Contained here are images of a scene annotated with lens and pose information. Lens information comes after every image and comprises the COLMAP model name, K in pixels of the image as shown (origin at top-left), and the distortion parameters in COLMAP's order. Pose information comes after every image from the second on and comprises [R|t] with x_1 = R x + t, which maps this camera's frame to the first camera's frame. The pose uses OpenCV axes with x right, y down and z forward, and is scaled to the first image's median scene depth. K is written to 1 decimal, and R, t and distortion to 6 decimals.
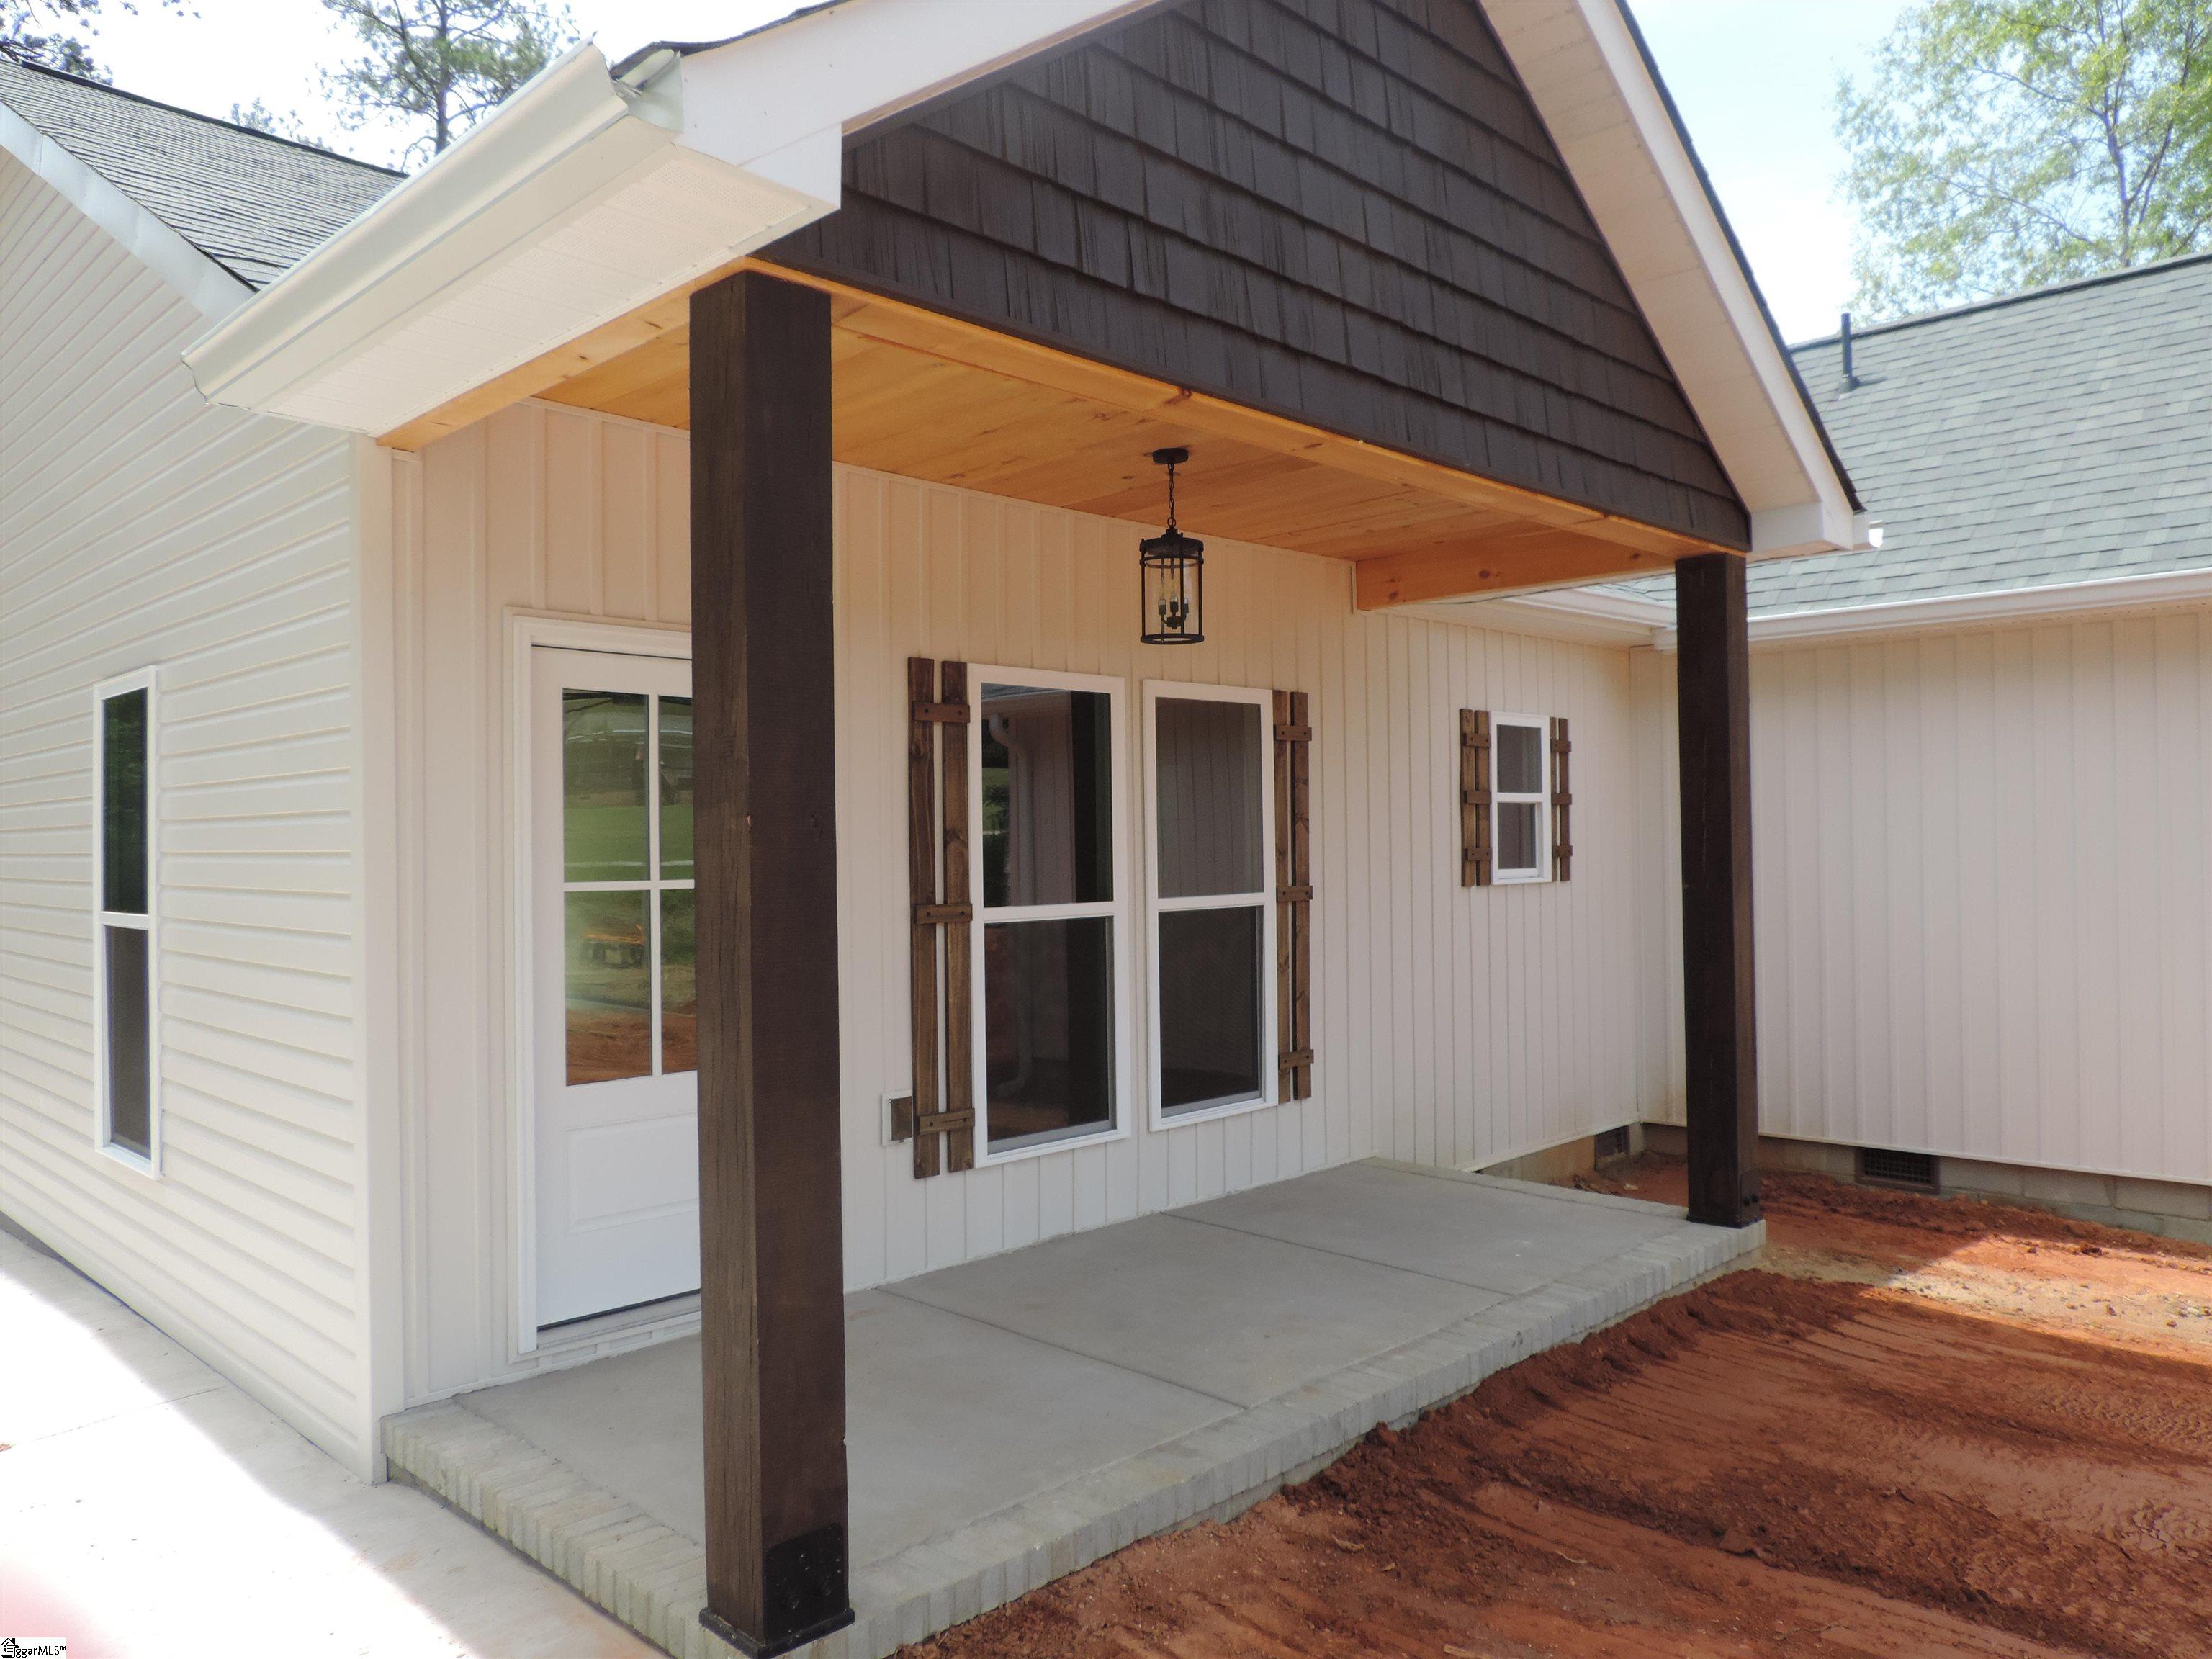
lens RADIAL K [[1575.4, 0, 1124.1], [0, 1575.4, 823.9], [0, 0, 1]] dist [-0.025168, 0.001729]
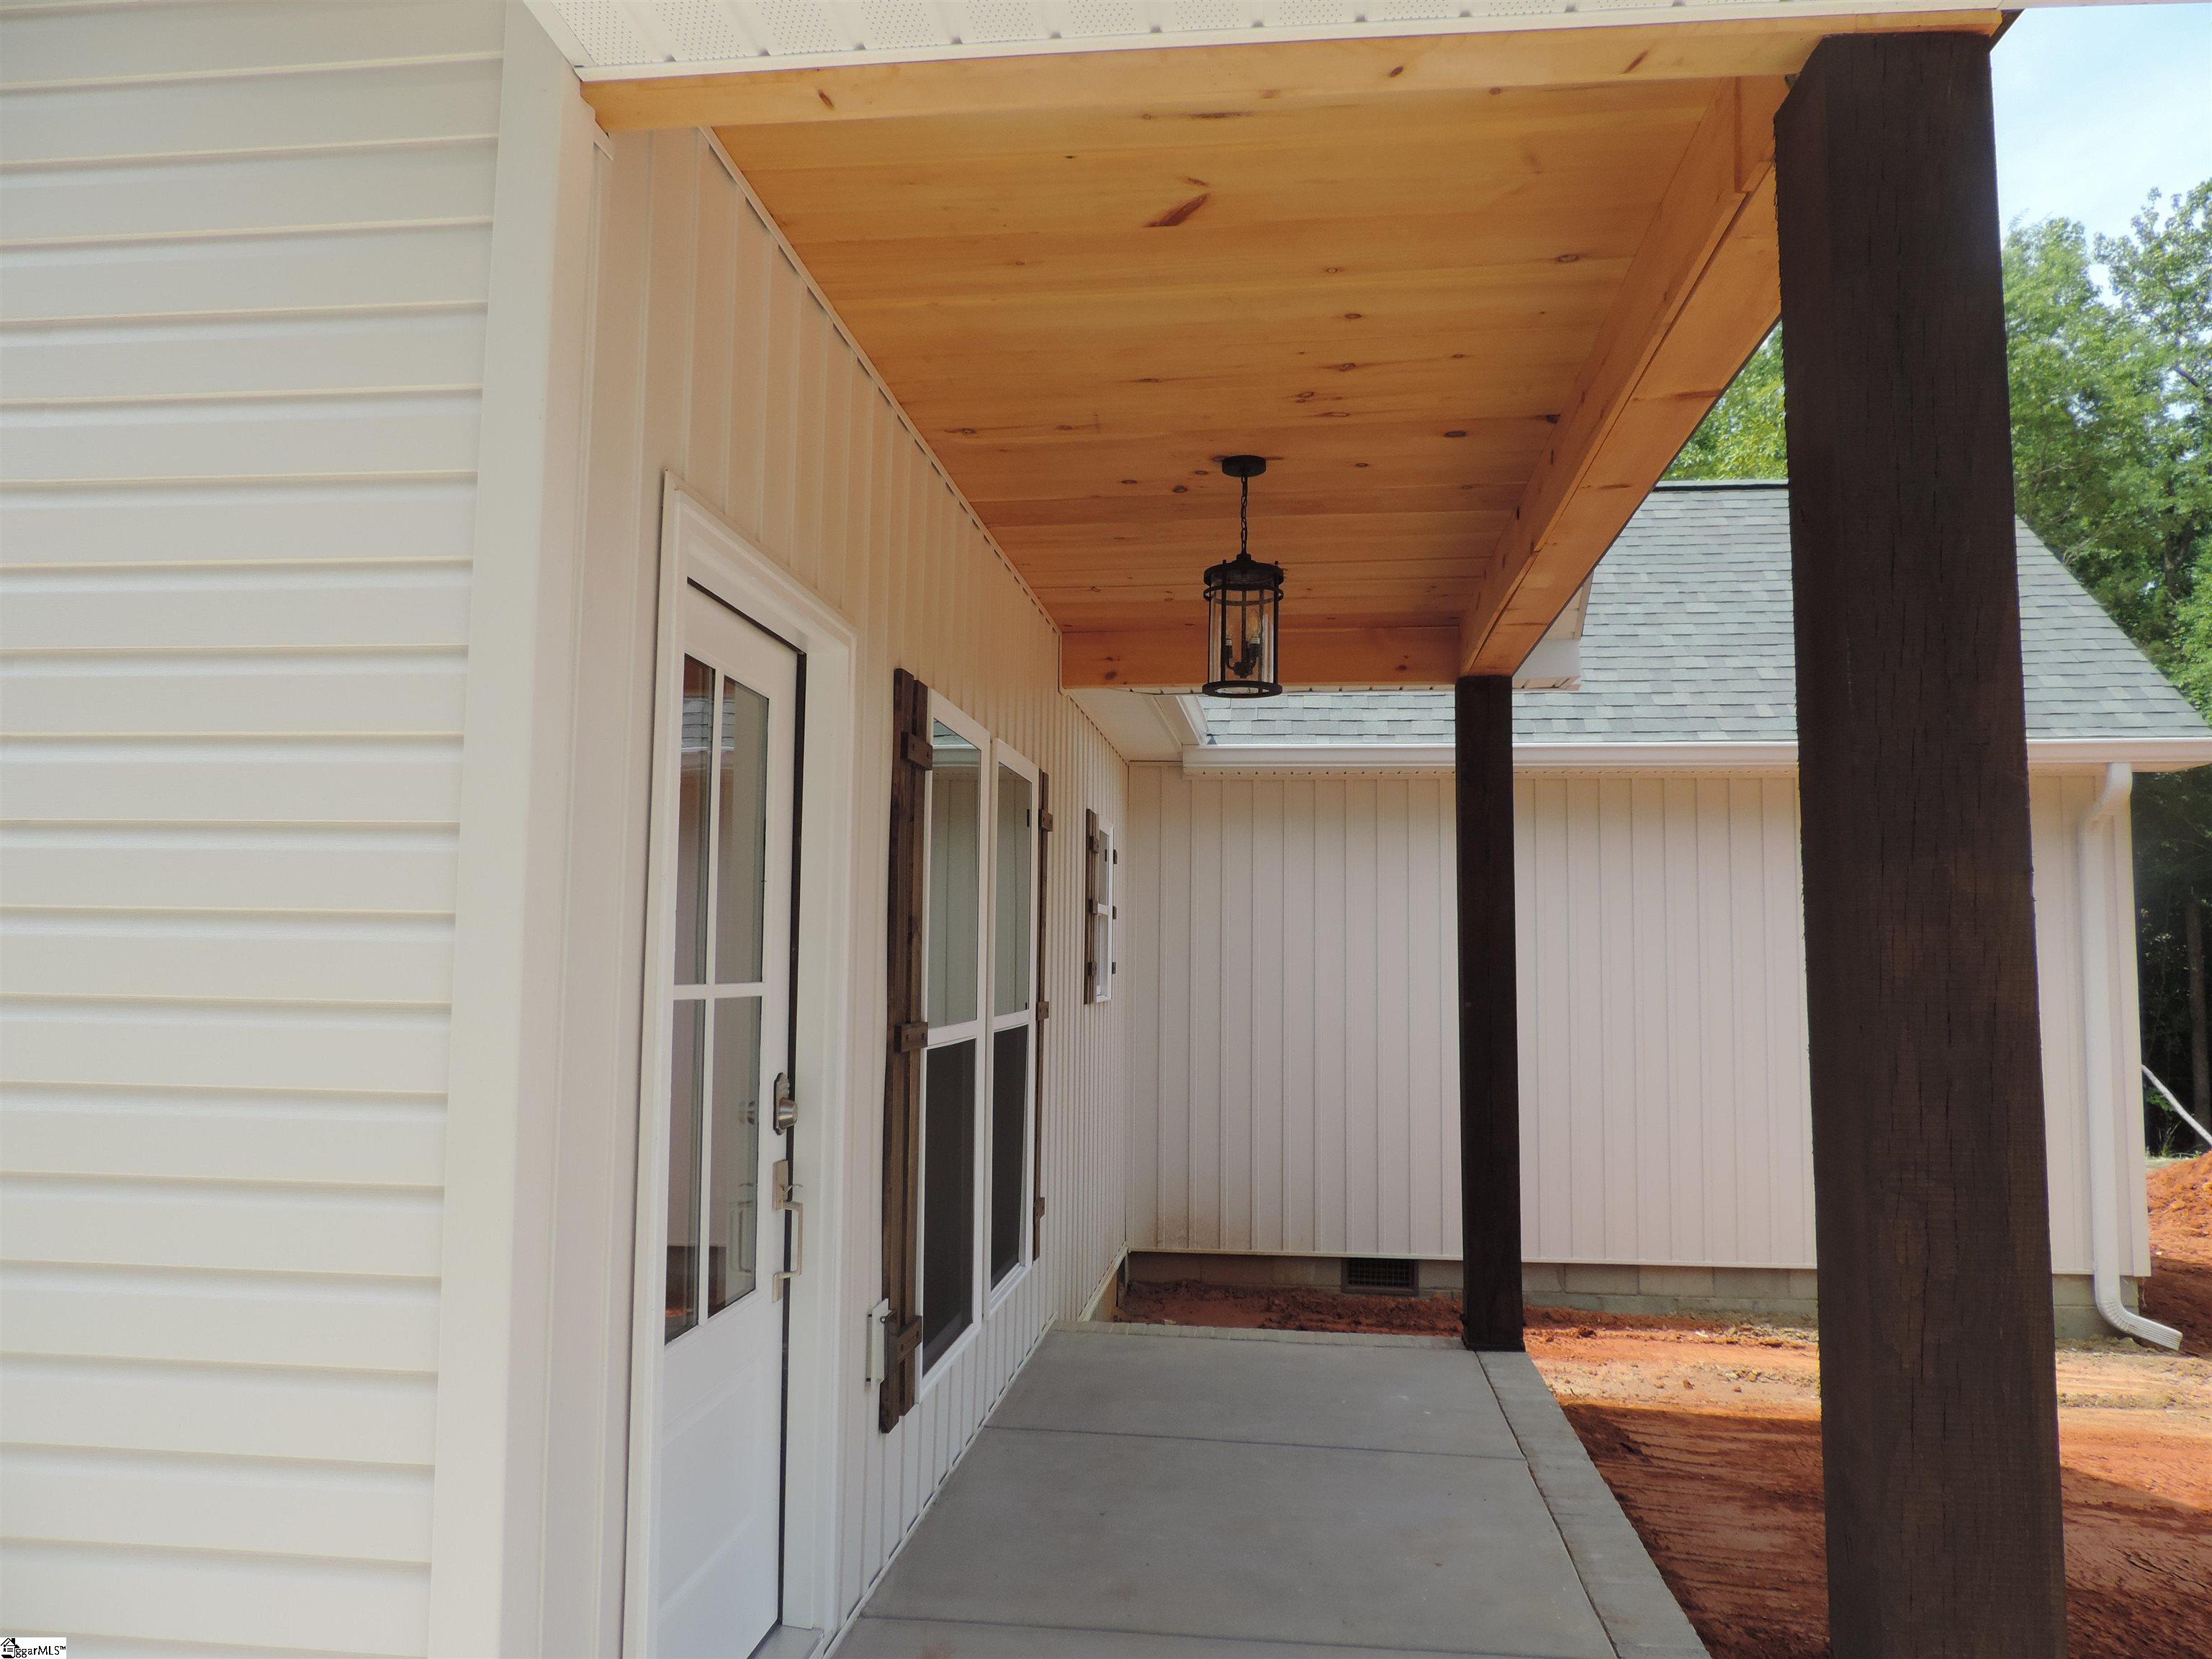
lens RADIAL K [[1575.4, 0, 1109.4], [0, 1575.4, 828.1], [0, 0, 1]] dist [-0.025168, 0.001729]
pose [[0.786992, 0.075173, 0.612367, -0.488568], [-0.029782, 0.996021, -0.083996, 0.020838], [-0.616245, 0.047867, 0.786099, 0.399556]]
